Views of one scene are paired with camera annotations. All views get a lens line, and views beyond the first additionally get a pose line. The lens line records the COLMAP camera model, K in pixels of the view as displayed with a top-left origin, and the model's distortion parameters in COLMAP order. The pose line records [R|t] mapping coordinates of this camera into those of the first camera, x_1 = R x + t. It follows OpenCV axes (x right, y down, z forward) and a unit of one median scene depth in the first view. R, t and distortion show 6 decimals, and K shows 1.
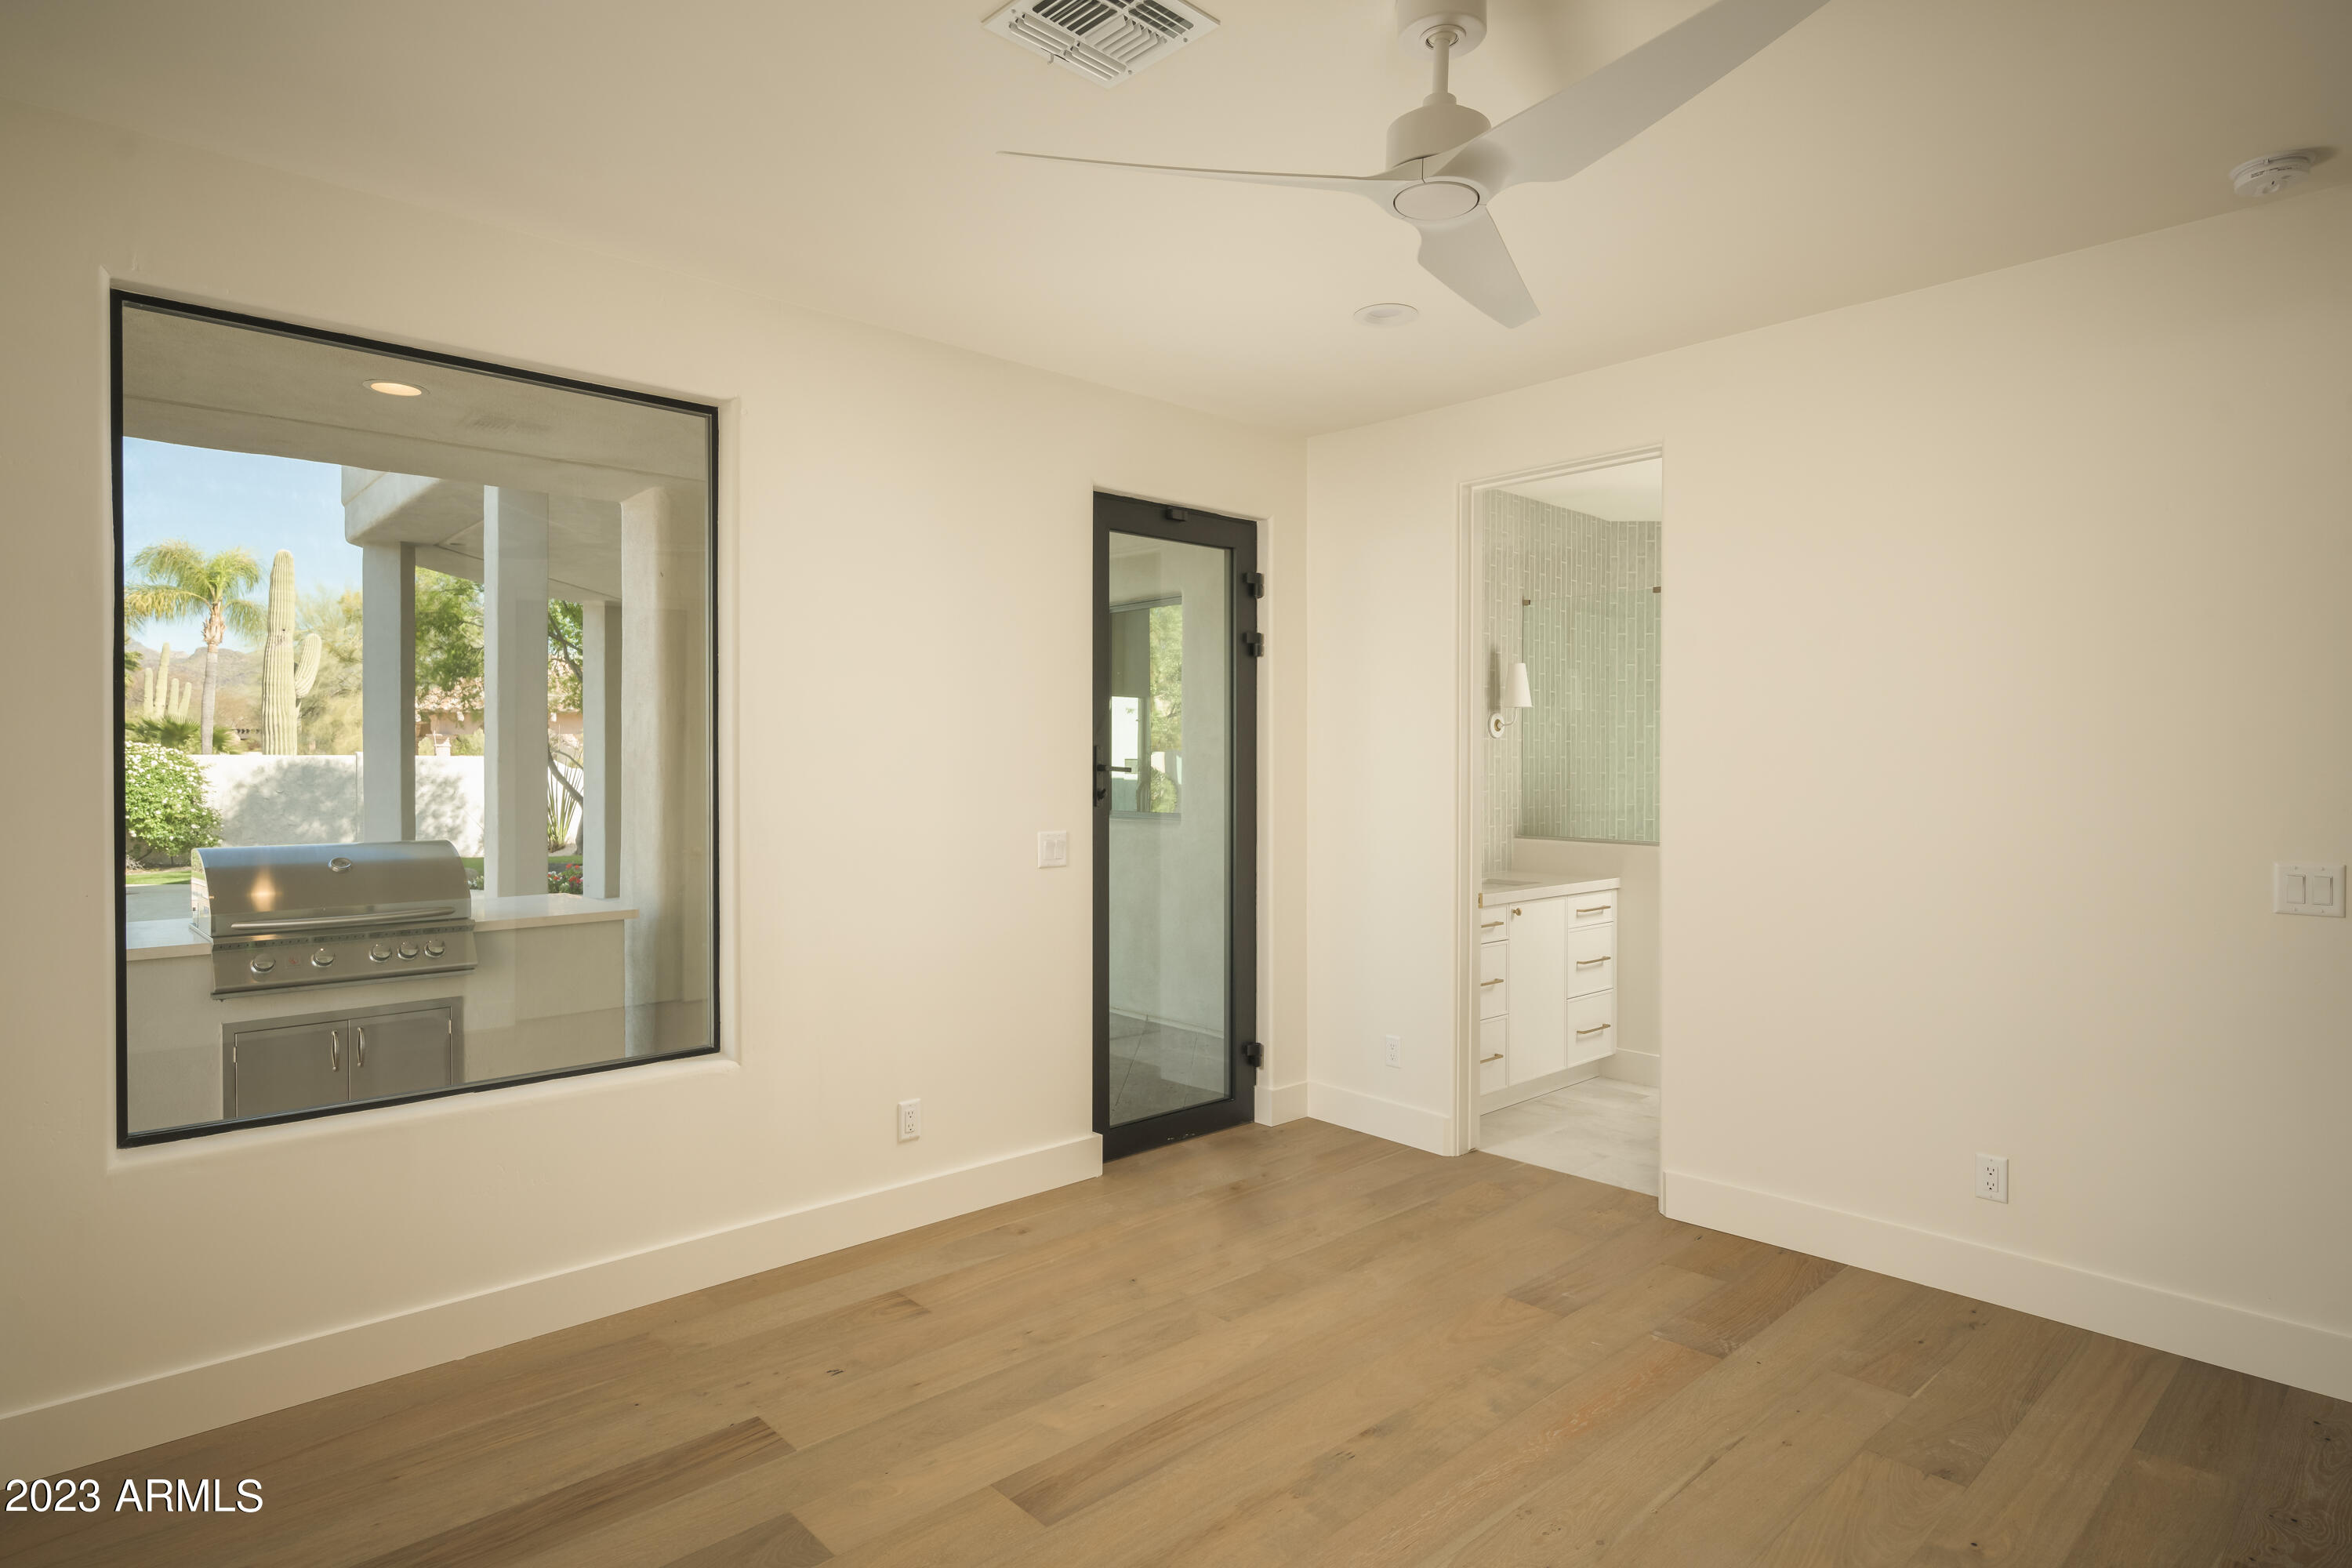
lens RADIAL K [[1263.9, 0, 1167.9], [0, 1263.9, 769.0], [0, 0, 1]] dist [0.005037, 0.000639]
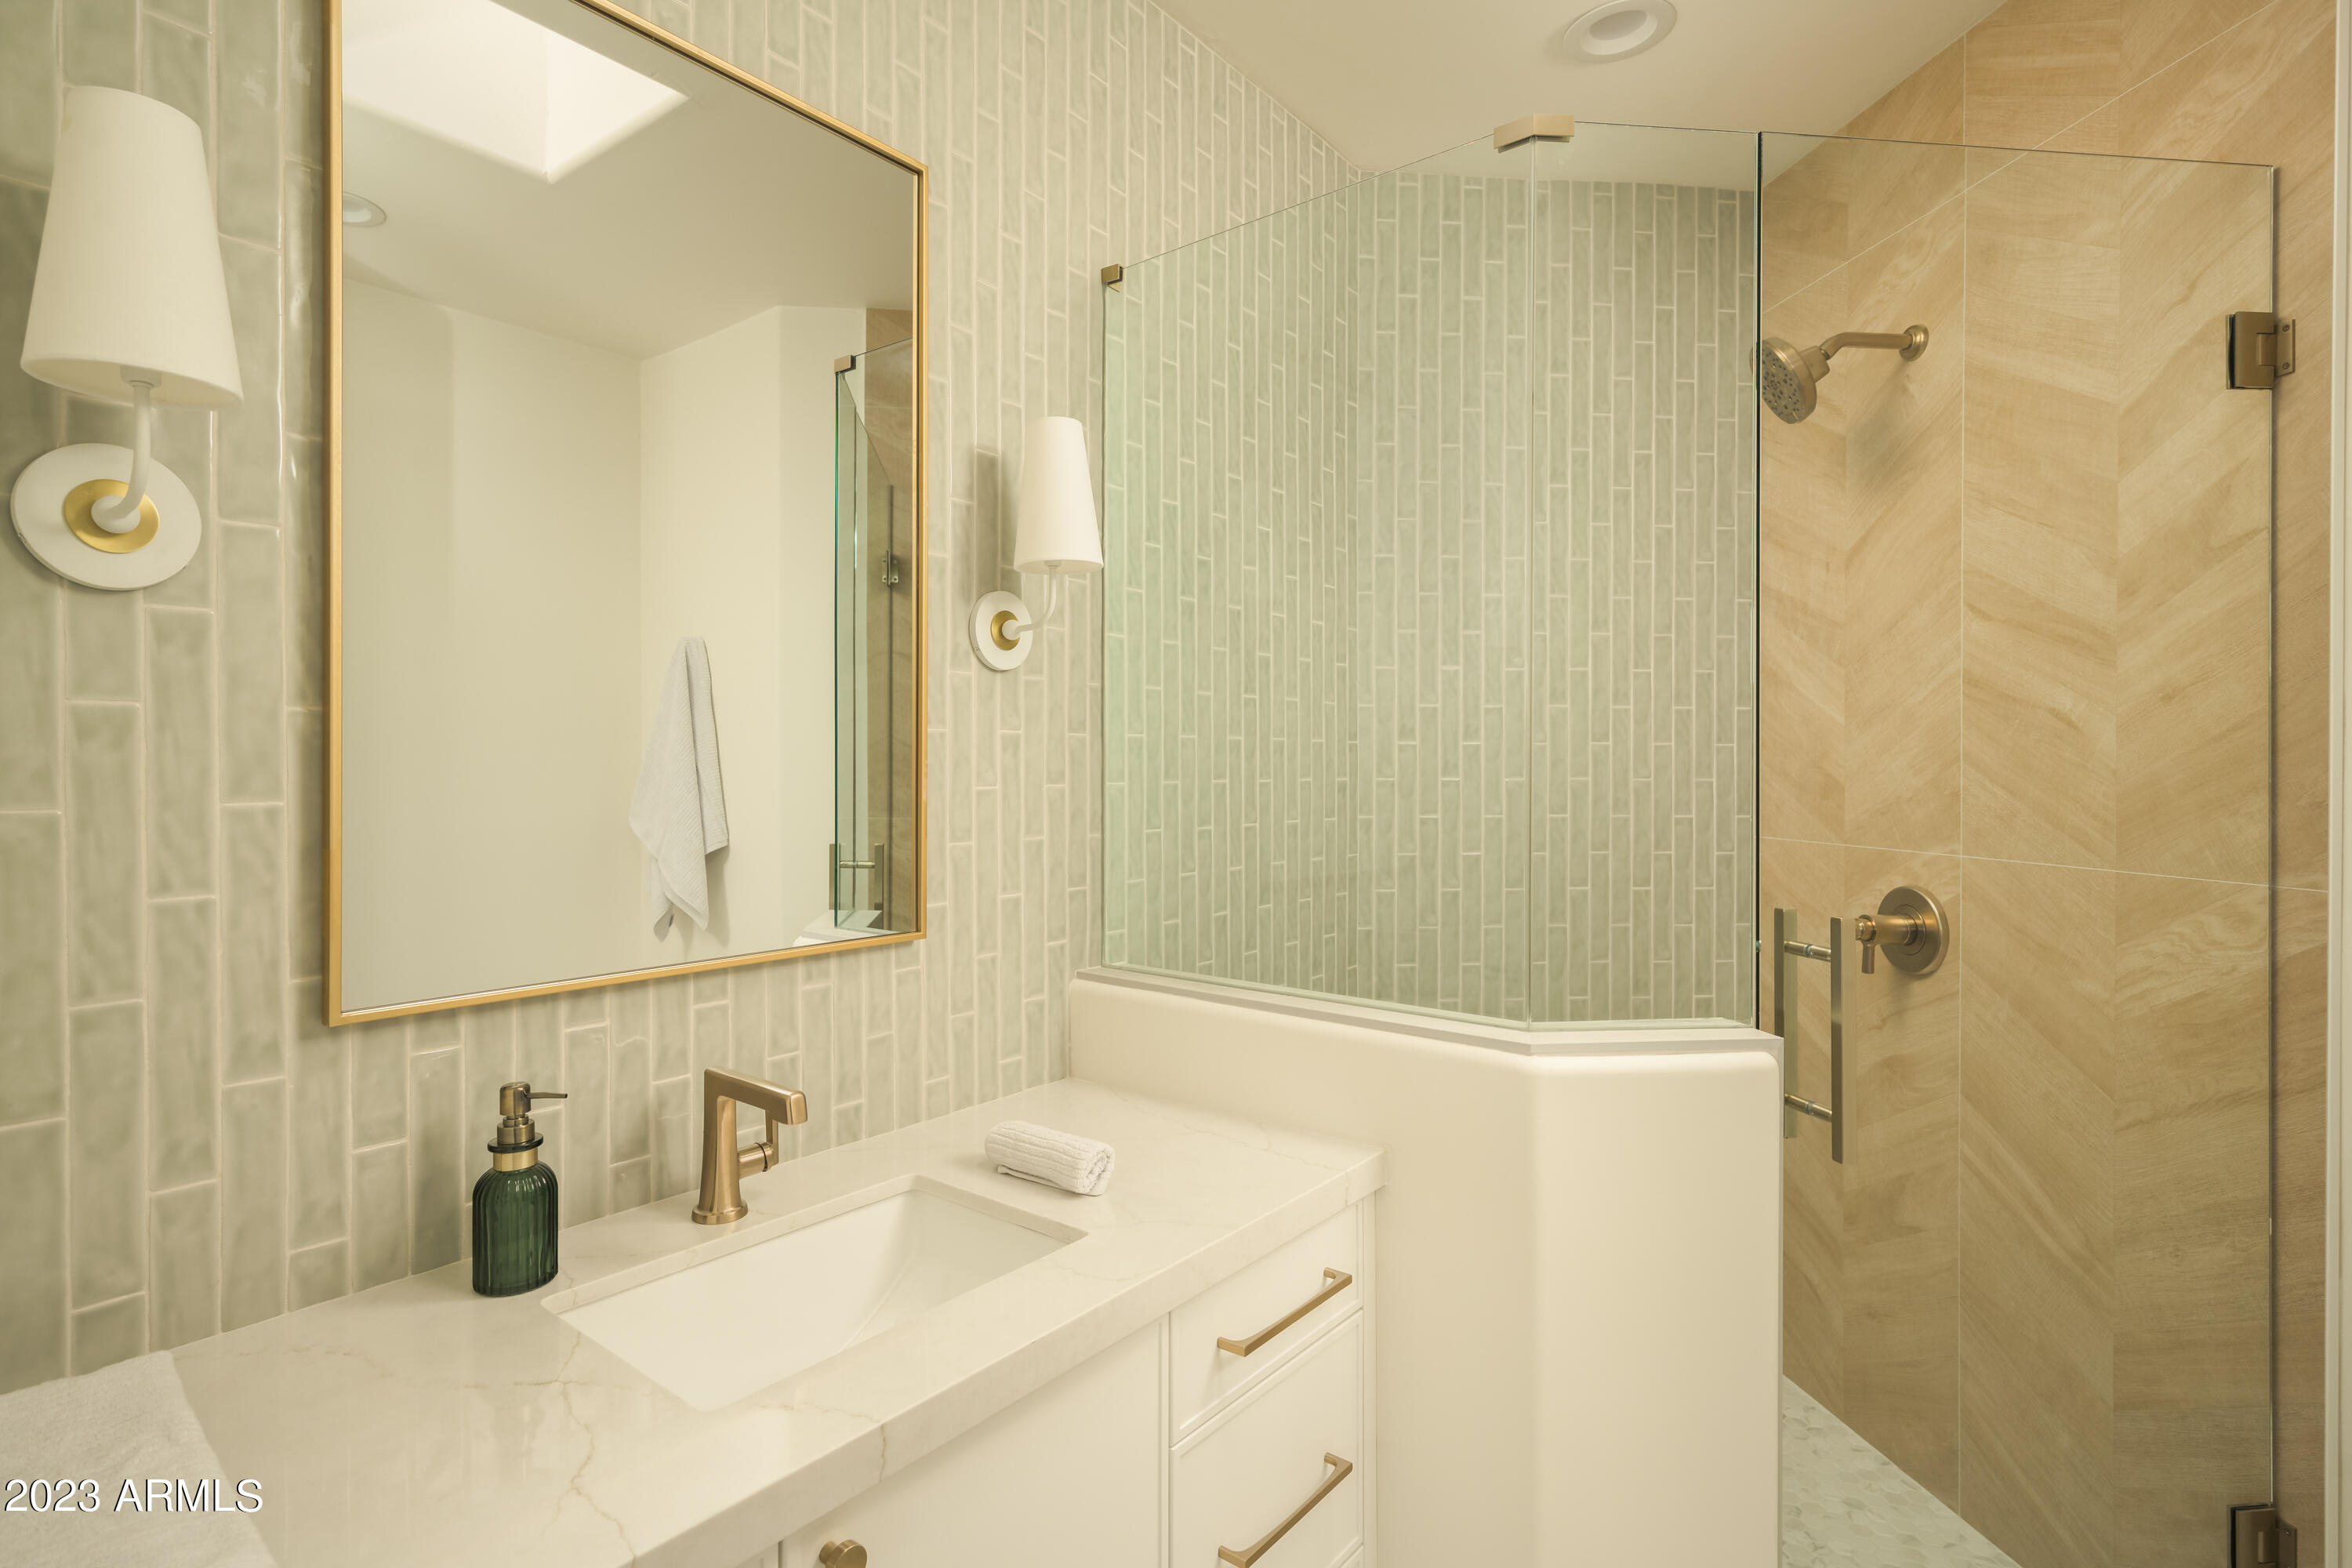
lens RADIAL K [[1158.9, 0, 1178.1], [0, 1158.9, 785.4], [0, 0, 1]] dist [-0.000471, -0.000008]
pose [[0.987189, -0.004704, 0.159486, 0.231761], [0.004135, 0.999984, 0.003897, 0.003199], [-0.159502, -0.003188, 0.987193, 0.638616]]
